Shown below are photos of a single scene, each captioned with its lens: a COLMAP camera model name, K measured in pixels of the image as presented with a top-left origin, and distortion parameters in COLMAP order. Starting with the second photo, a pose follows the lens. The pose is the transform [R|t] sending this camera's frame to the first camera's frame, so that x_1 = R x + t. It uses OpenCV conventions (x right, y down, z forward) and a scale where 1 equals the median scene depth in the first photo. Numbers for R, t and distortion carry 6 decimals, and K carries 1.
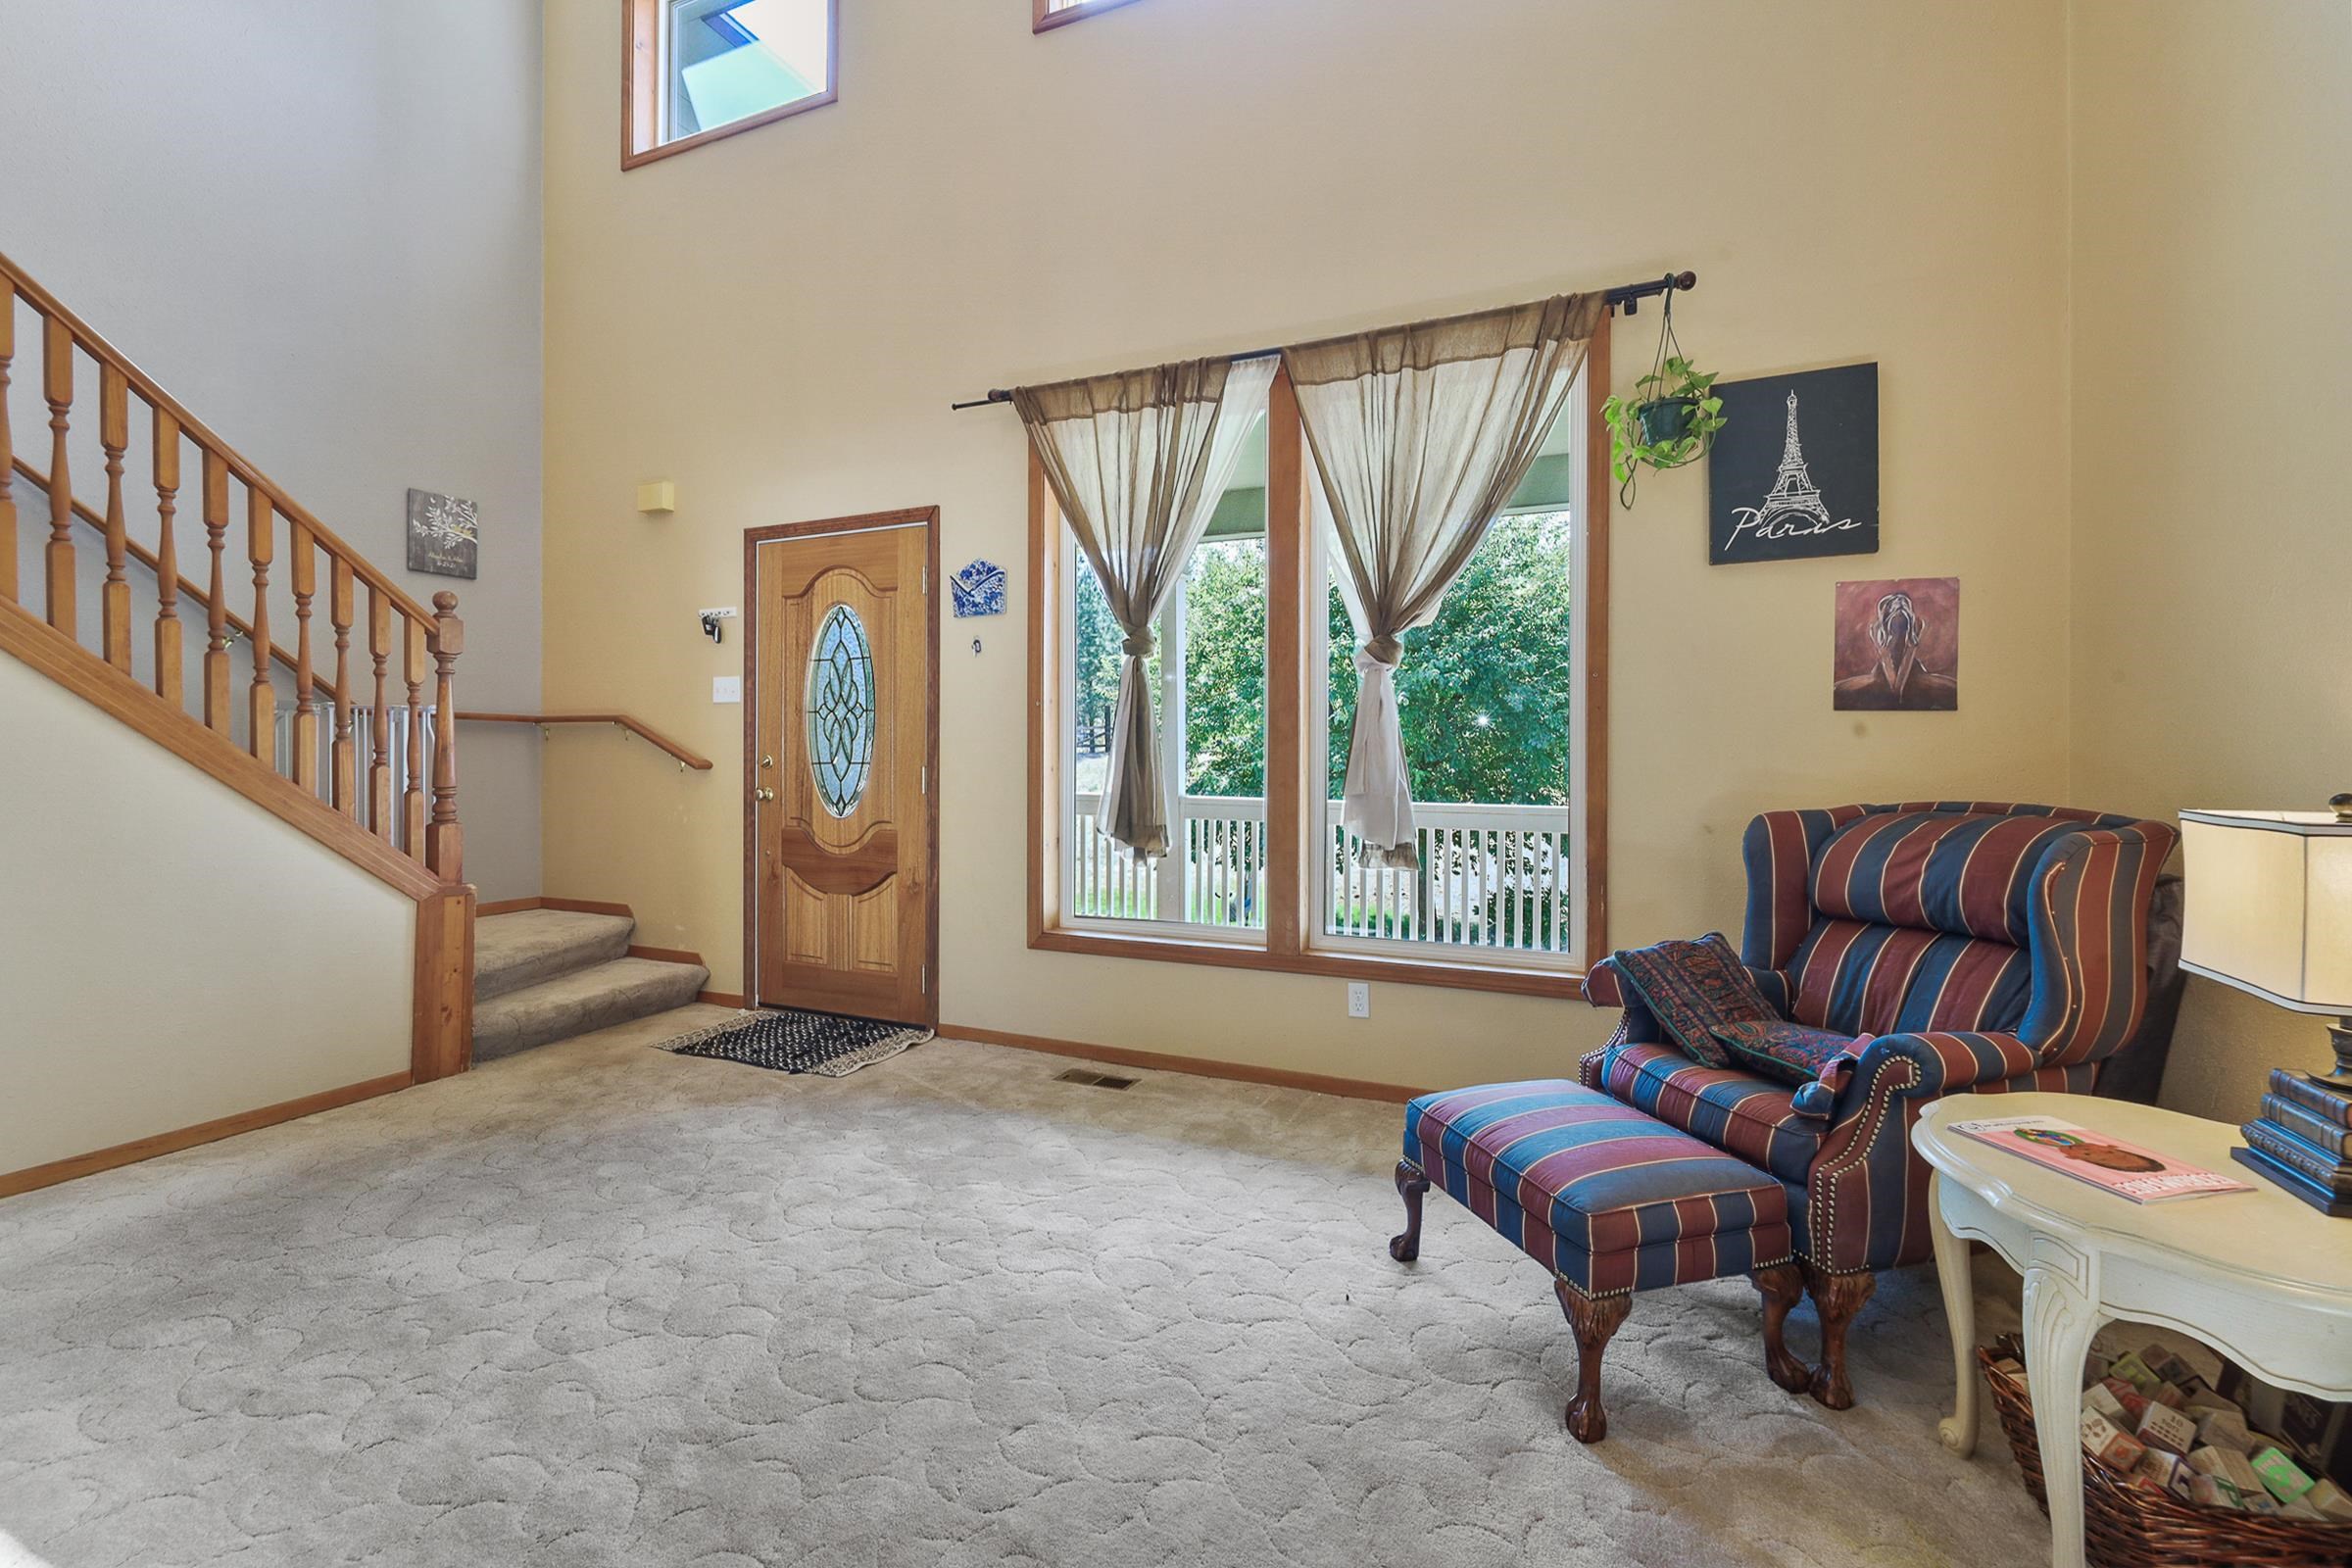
lens RADIAL K [[987.9, 0, 1190.8], [0, 987.9, 749.5], [0, 0, 1]] dist [-0.000467, -0.000873]
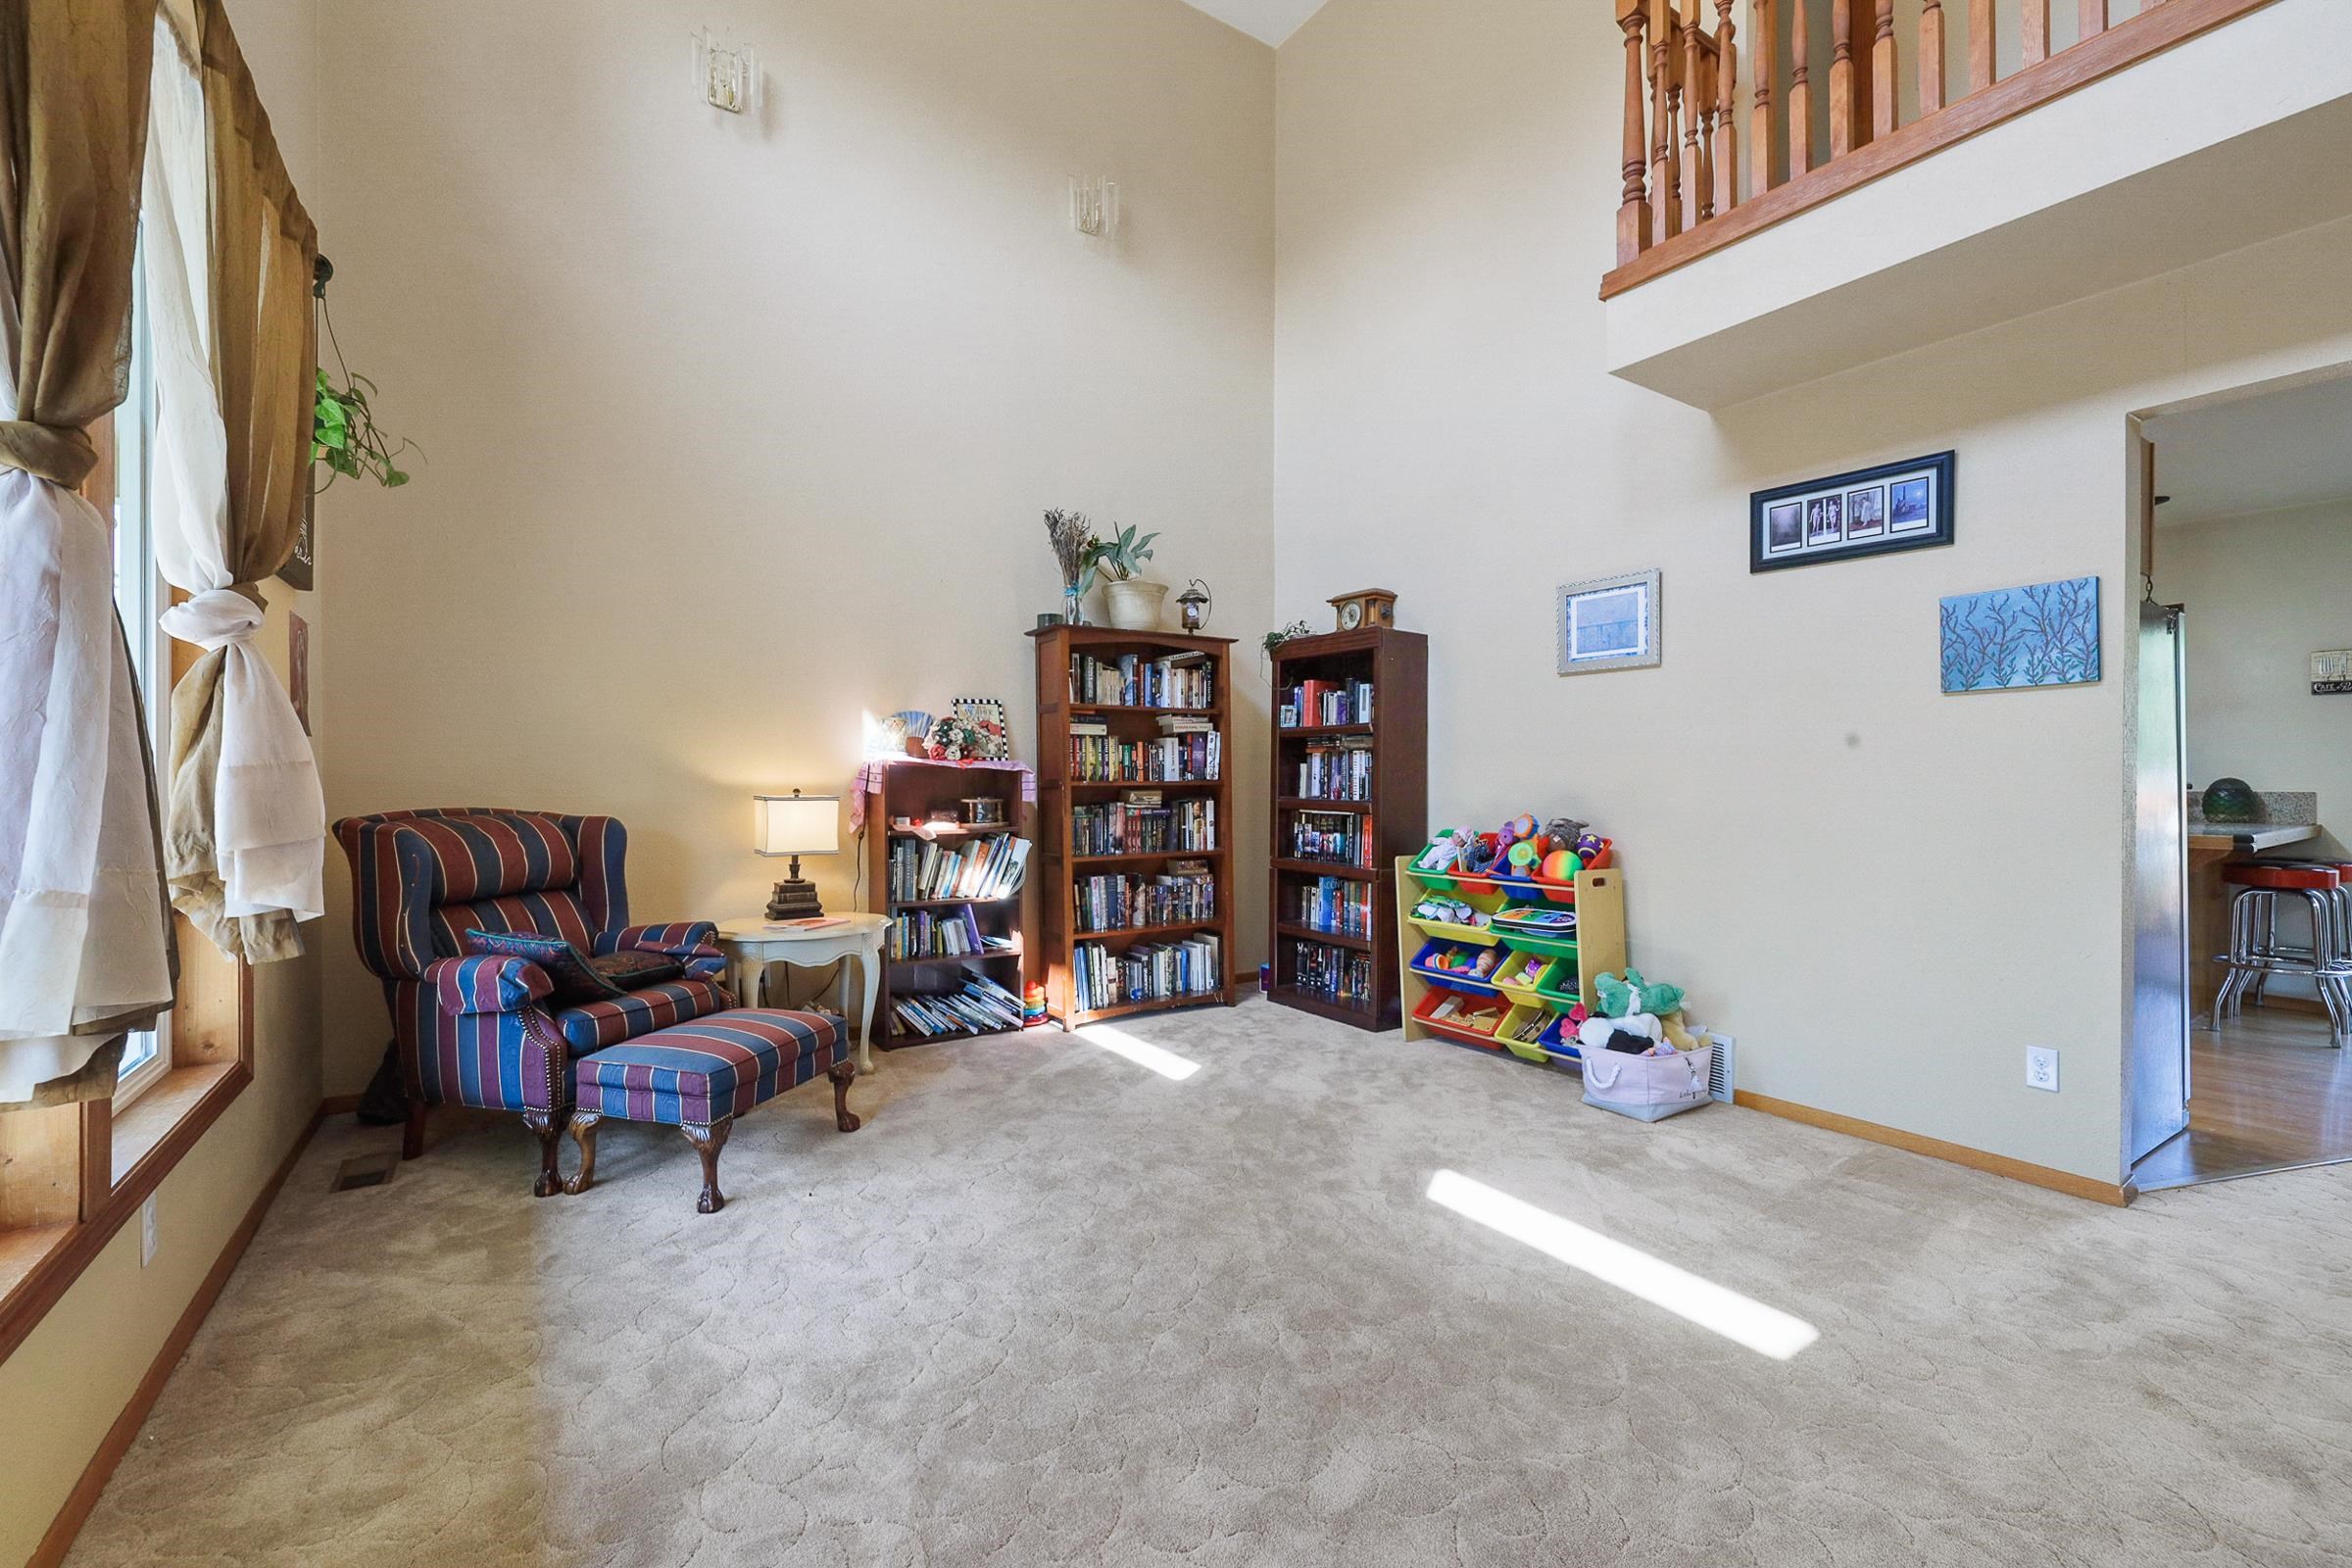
lens RADIAL K [[987.9, 0, 1191.5], [0, 987.9, 784.8], [0, 0, 1]] dist [-0.000467, -0.000873]
pose [[-0.843285, -0.011295, 0.537347, -0.566811], [-0.007977, 0.999932, 0.008500, -0.001058], [-0.537407, 0.002882, -0.843318, 1.072717]]
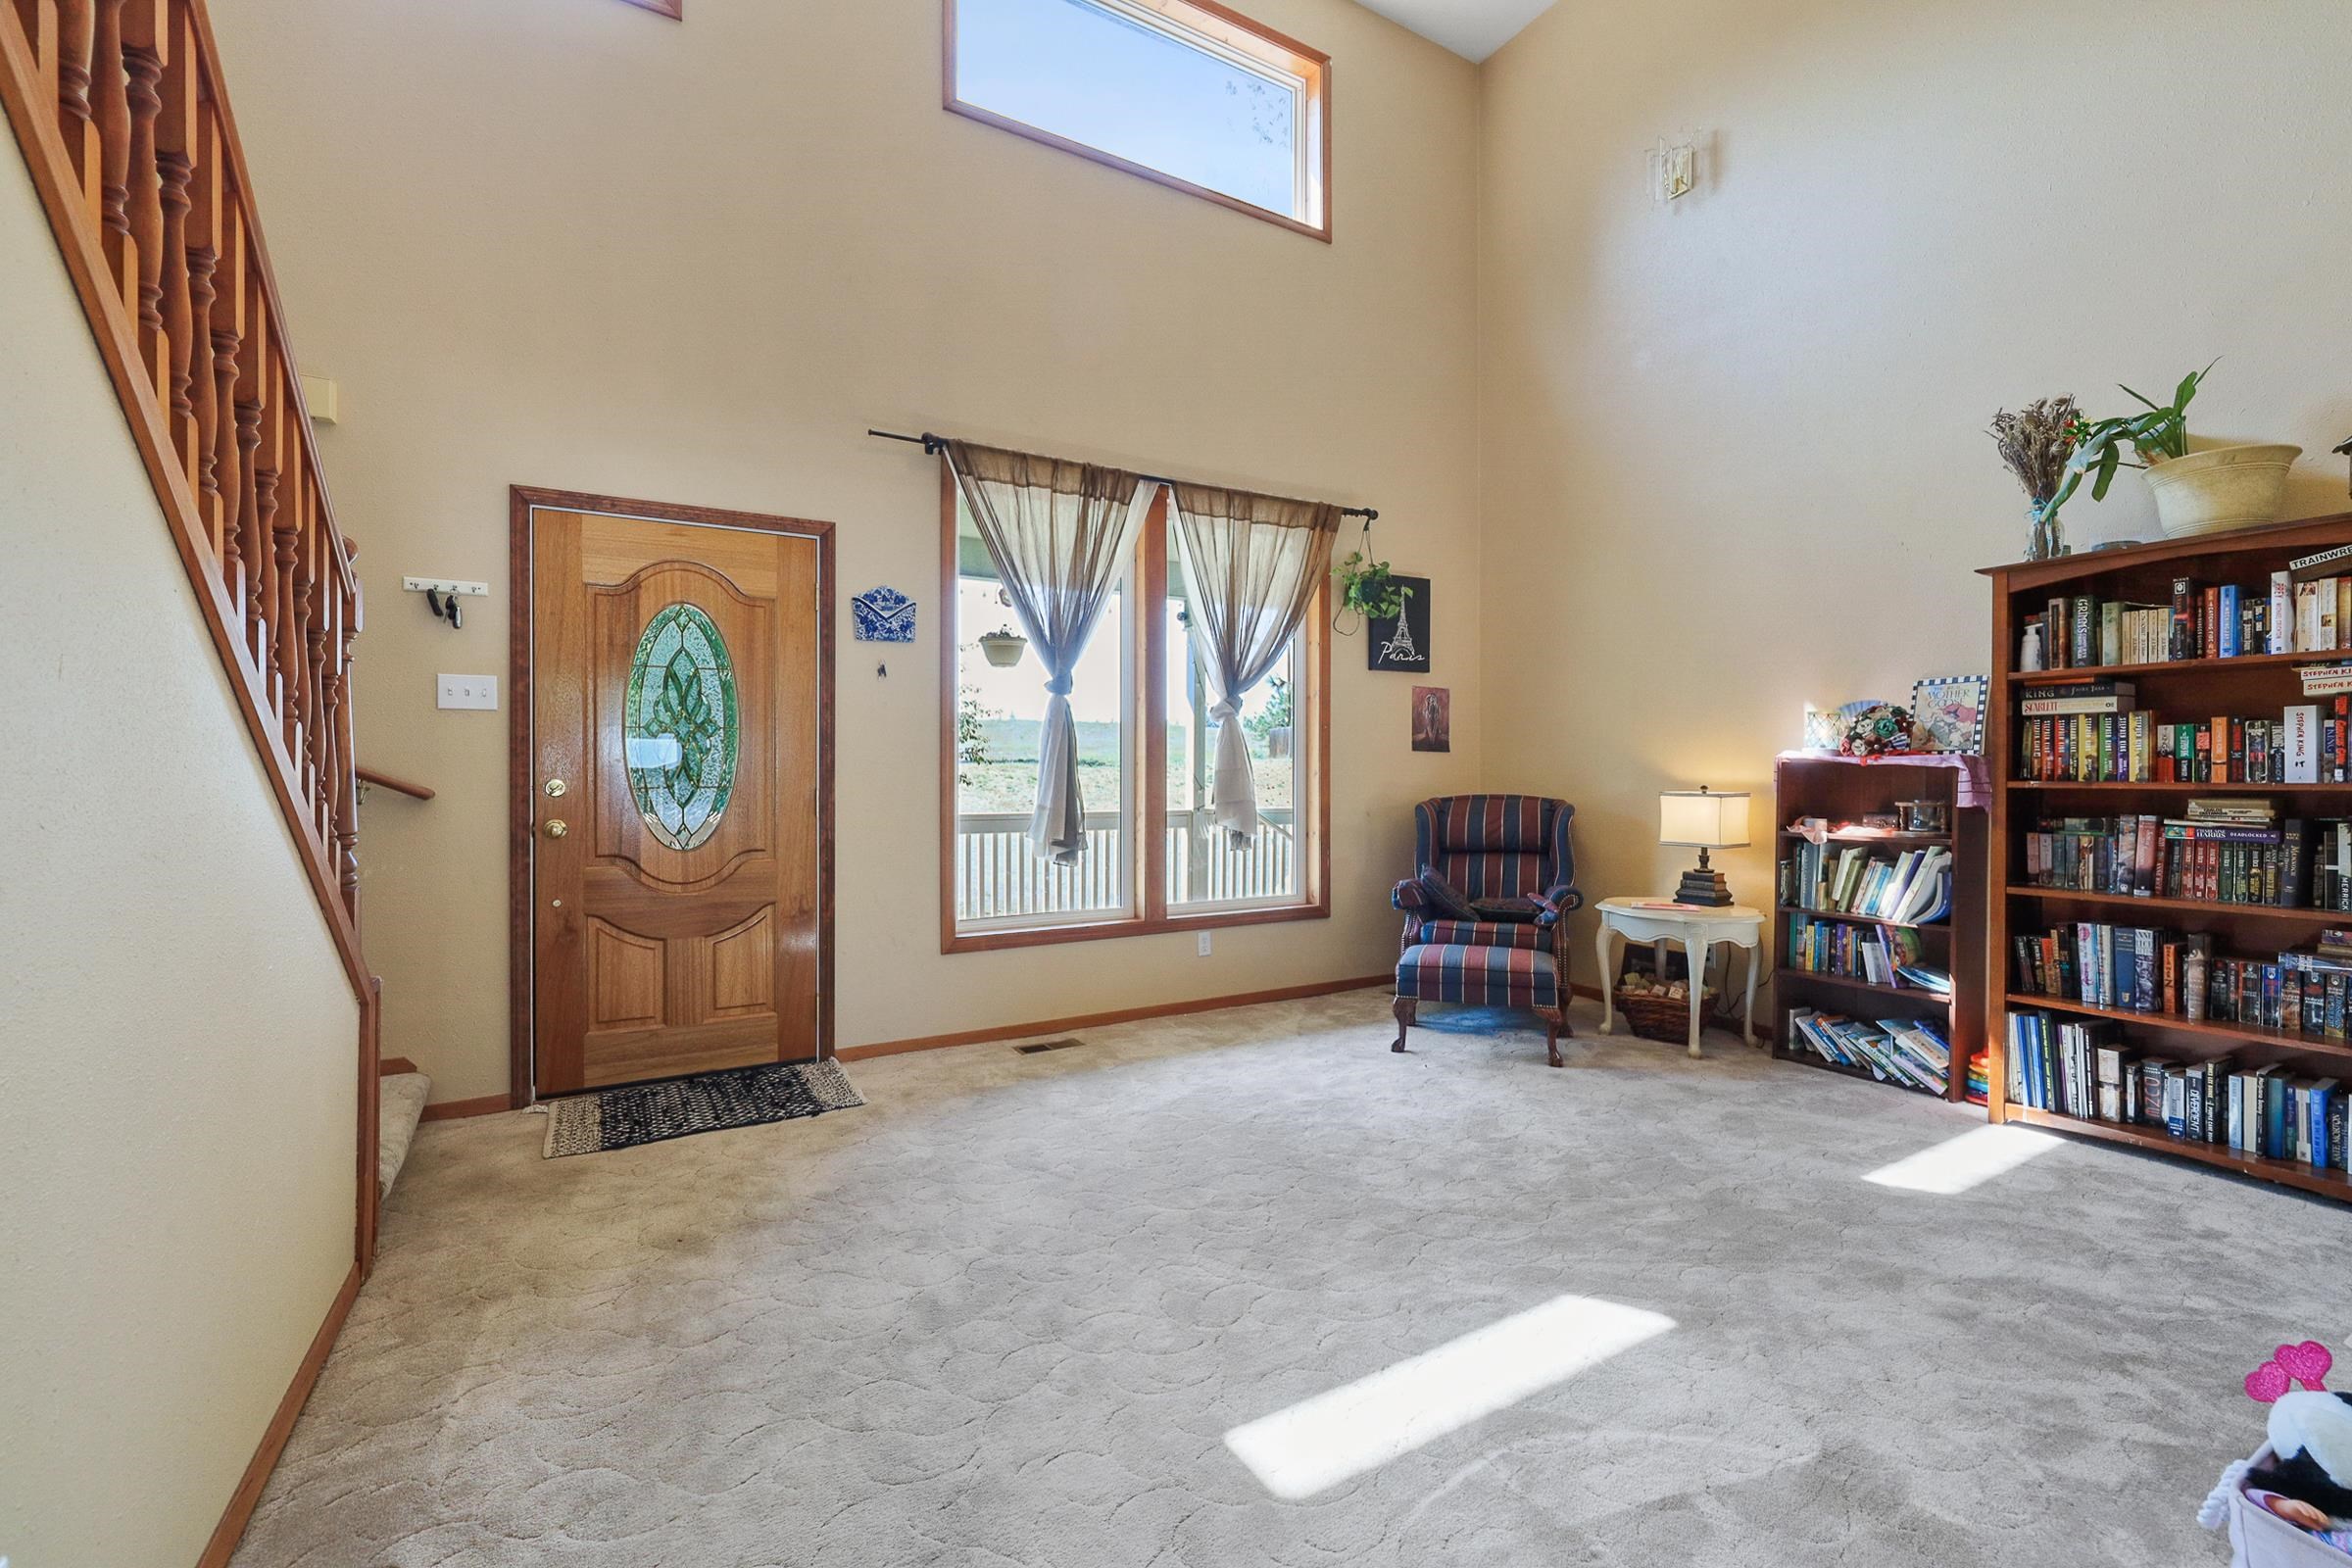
lens RADIAL K [[987.9, 0, 1175.4], [0, 987.9, 779.2], [0, 0, 1]] dist [-0.000467, -0.000873]
pose [[0.594163, -0.010602, 0.804275, -0.952190], [-0.001028, 0.999902, 0.013940, -0.007630], [-0.804344, -0.009110, 0.594094, 0.162308]]
